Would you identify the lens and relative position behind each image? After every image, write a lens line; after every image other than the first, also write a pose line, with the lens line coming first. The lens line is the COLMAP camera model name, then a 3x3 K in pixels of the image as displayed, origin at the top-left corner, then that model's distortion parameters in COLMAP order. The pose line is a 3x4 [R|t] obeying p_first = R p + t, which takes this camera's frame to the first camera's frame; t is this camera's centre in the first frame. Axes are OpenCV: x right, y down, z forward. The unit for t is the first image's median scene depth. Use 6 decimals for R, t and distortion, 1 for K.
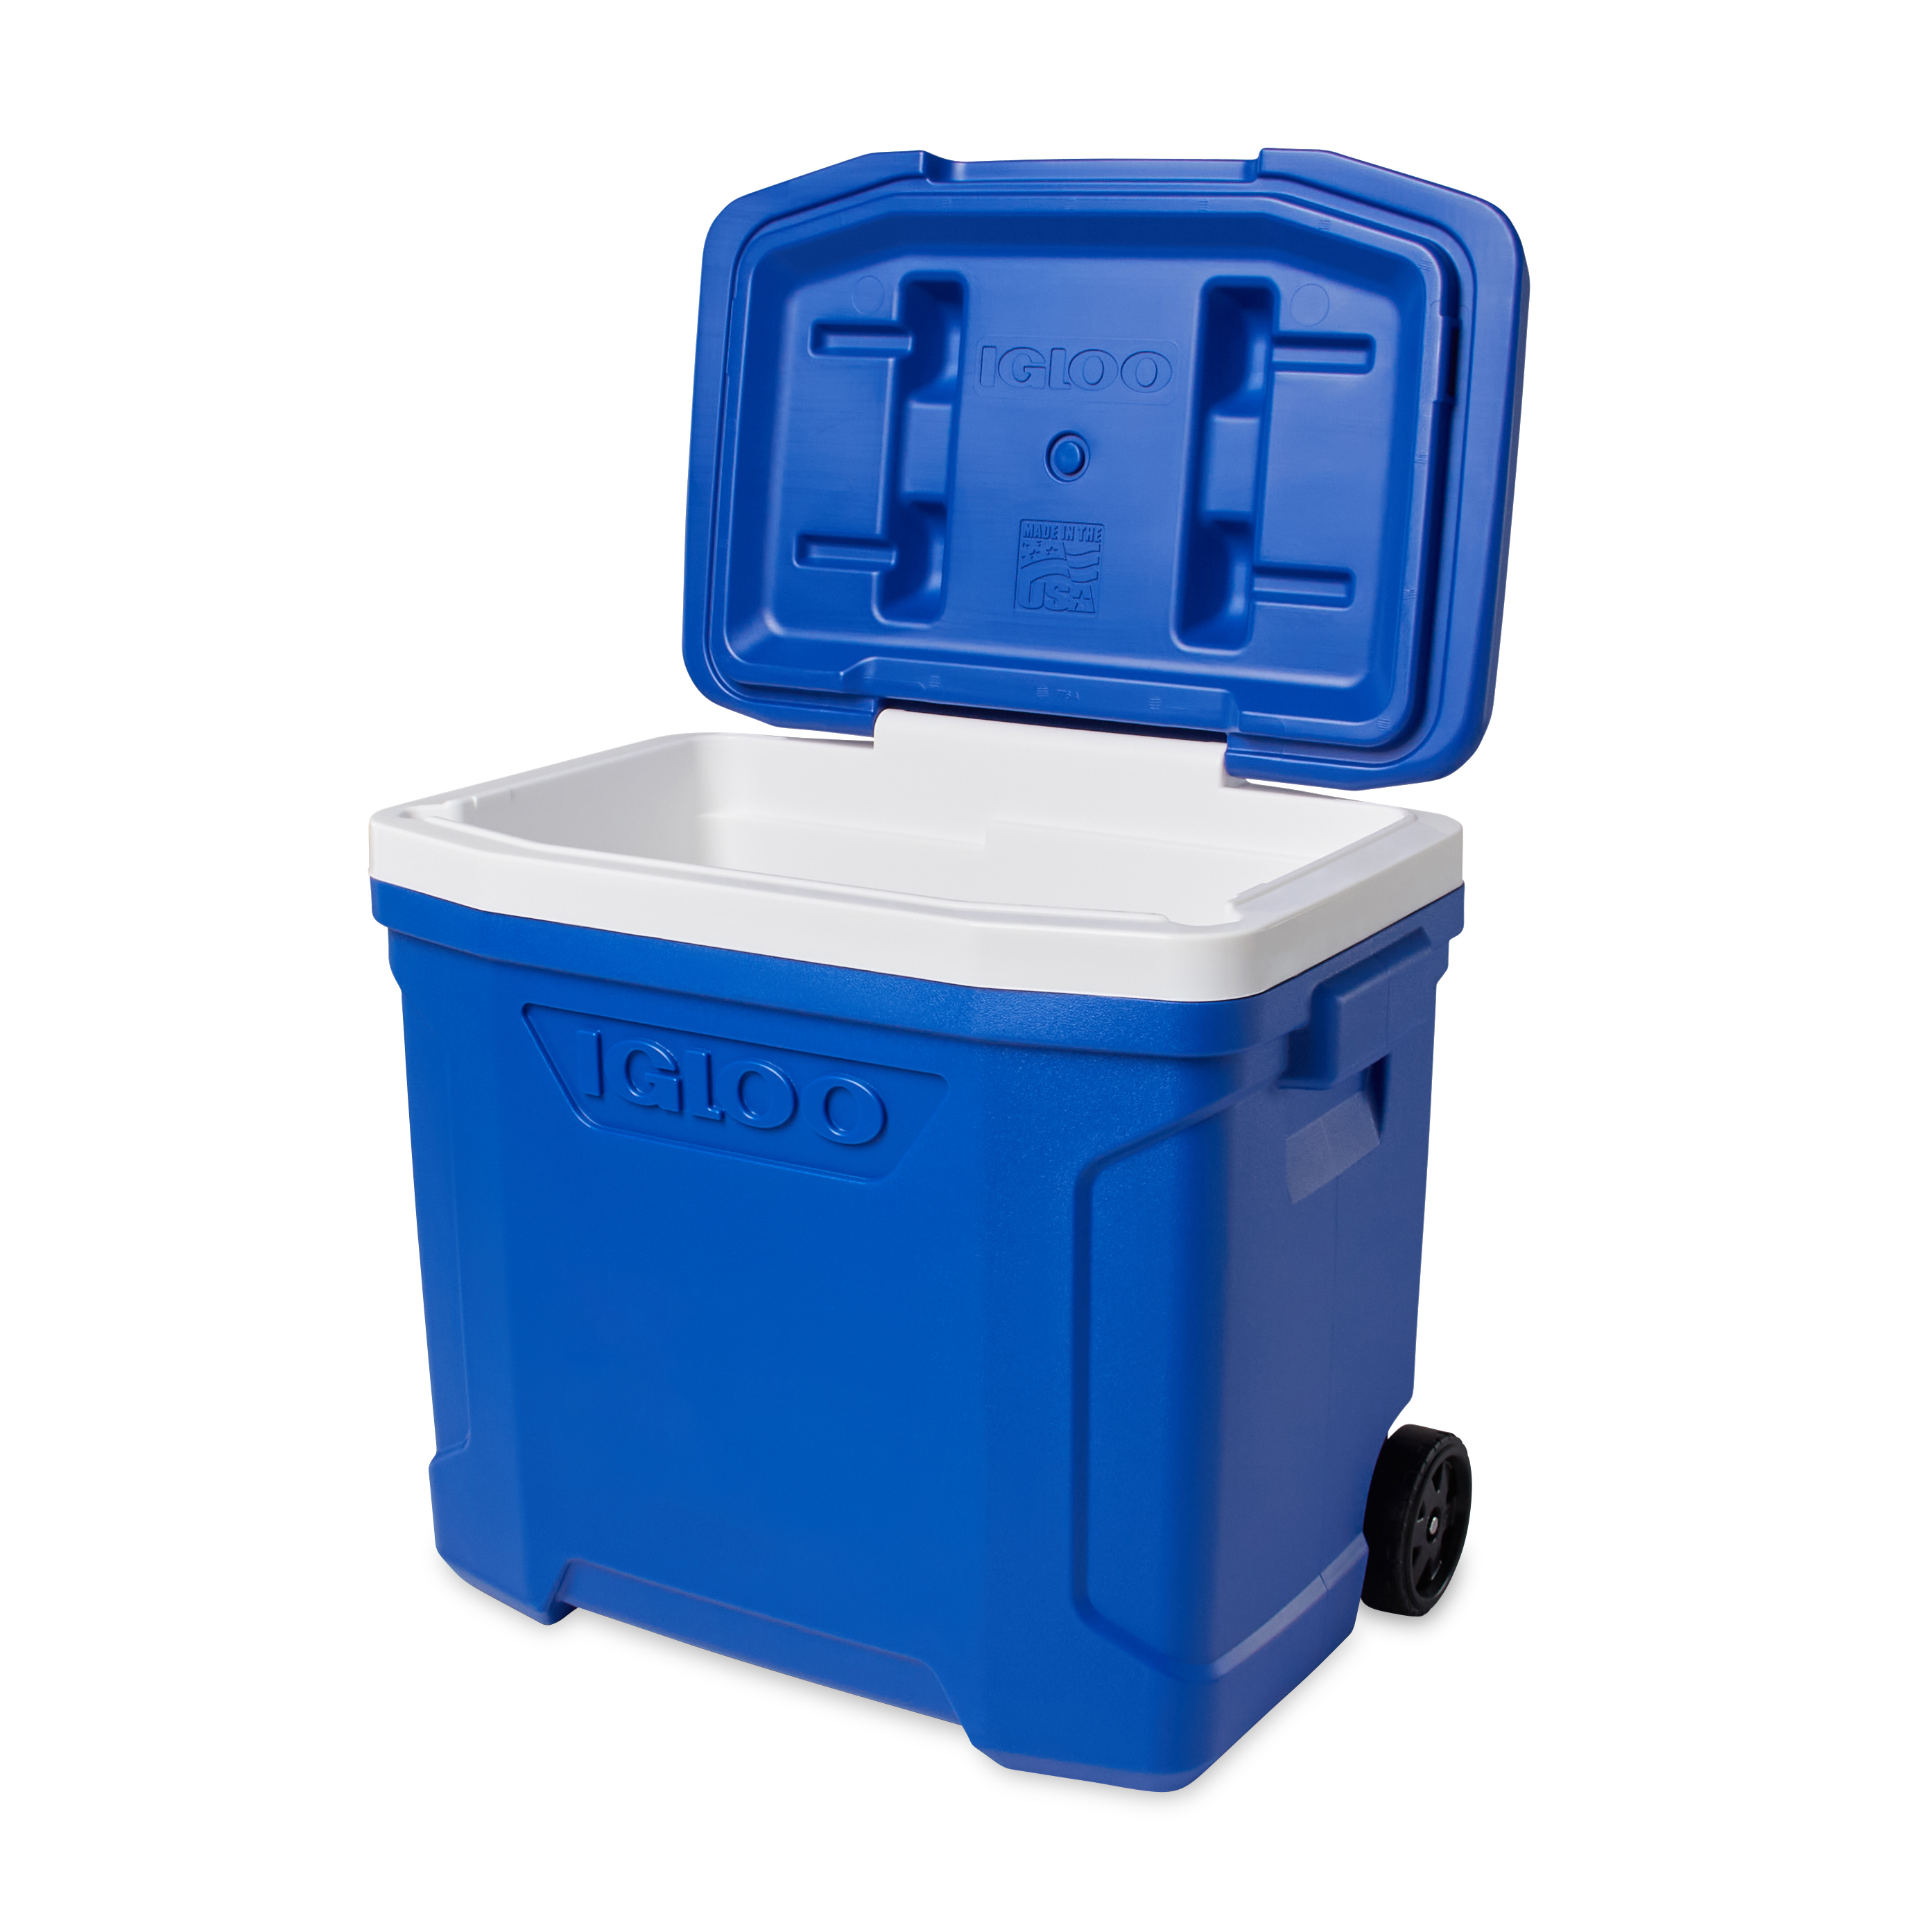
lens RADIAL K [[2994.5, 0, 955.8], [0, 2994.5, 965.3], [0, 0, 1]] dist [-0.012675, -0.008639]
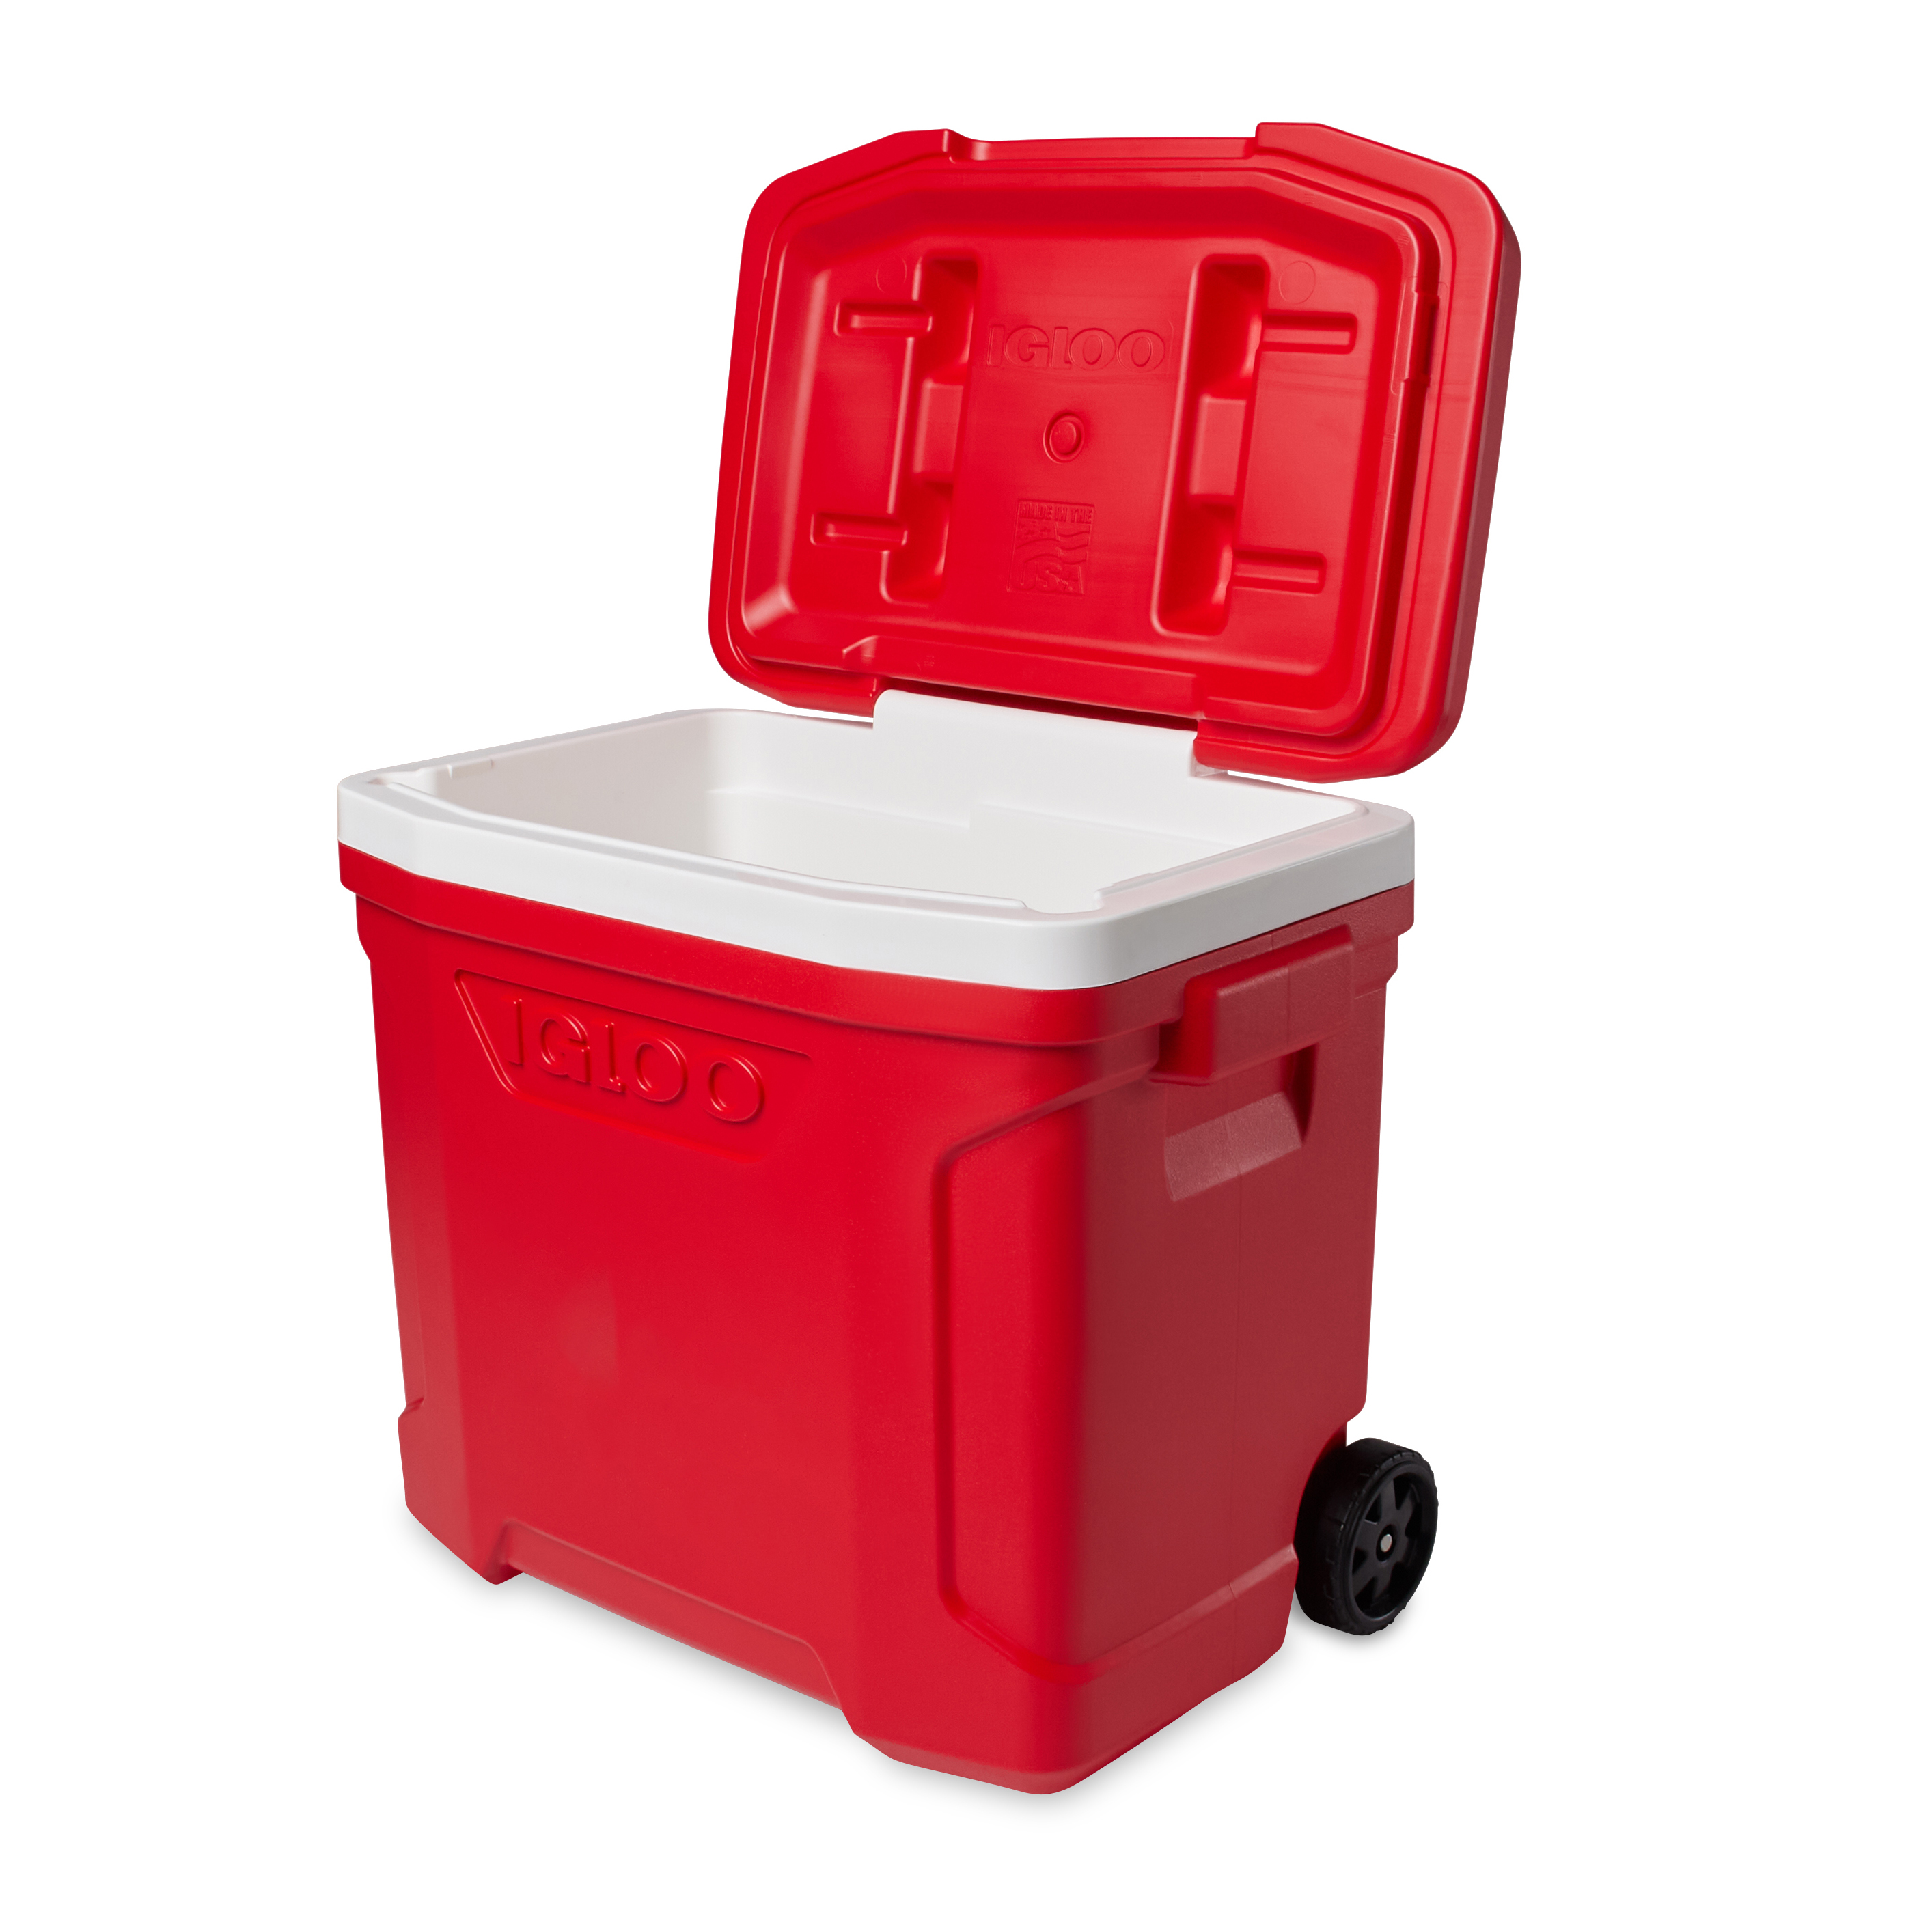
lens RADIAL K [[2994.3, 0, 955.8], [0, 2994.3, 964.8], [0, 0, 1]] dist [-0.012675, -0.008639]
pose [[0.987288, 0.034876, -0.155071, 0.167629], [-0.034524, 0.999392, 0.004965, 0.000150], [0.155150, 0.000452, 0.987891, 0.021912]]
